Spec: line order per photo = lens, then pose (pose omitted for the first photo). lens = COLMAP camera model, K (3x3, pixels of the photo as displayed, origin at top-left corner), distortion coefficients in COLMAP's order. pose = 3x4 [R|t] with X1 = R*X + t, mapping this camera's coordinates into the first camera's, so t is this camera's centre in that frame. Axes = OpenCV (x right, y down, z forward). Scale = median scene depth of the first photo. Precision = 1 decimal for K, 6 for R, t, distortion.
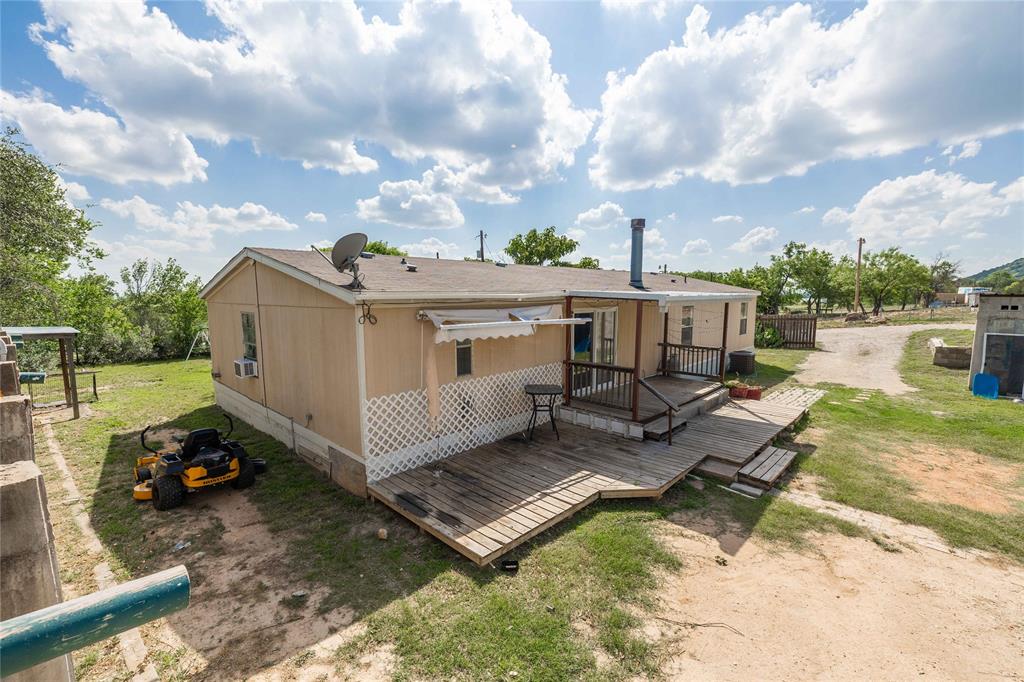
lens RADIAL K [[435.7, 0, 512.0], [0, 435.7, 341.0], [0, 0, 1]] dist [0.002913, 0.000412]
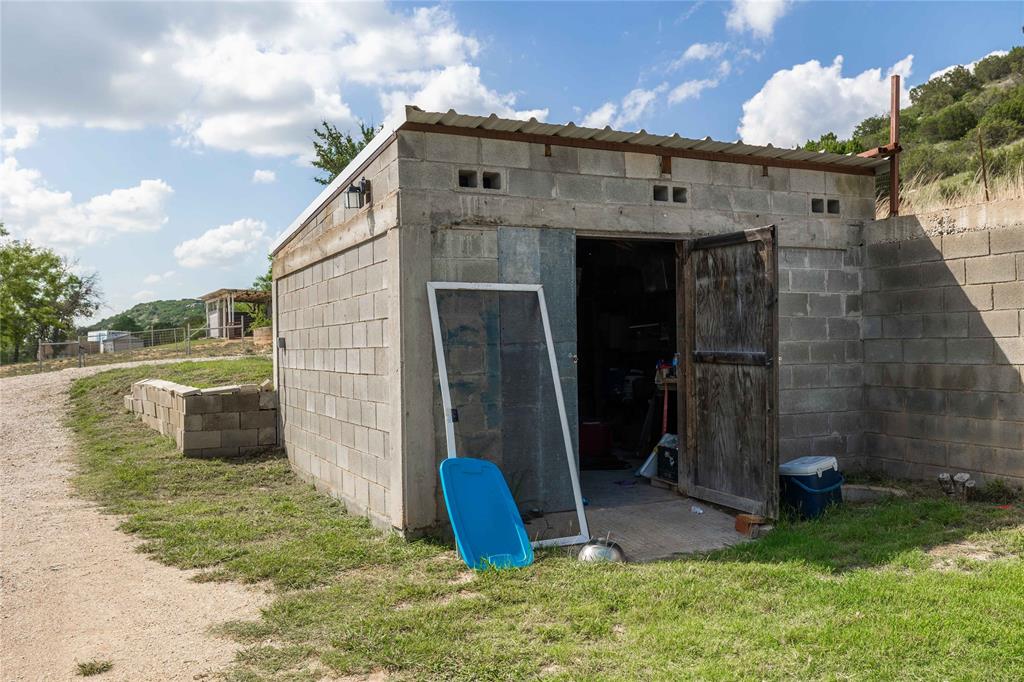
lens RADIAL K [[881.6, 0, 512.0], [0, 881.6, 341.0], [0, 0, 1]] dist [0.001749, 0.000285]
pose [[0.313095, 0.002876, 0.949718, 0.655125], [0.116869, 0.992278, -0.041533, 0.037782], [-0.942504, 0.123997, 0.310341, 0.825444]]
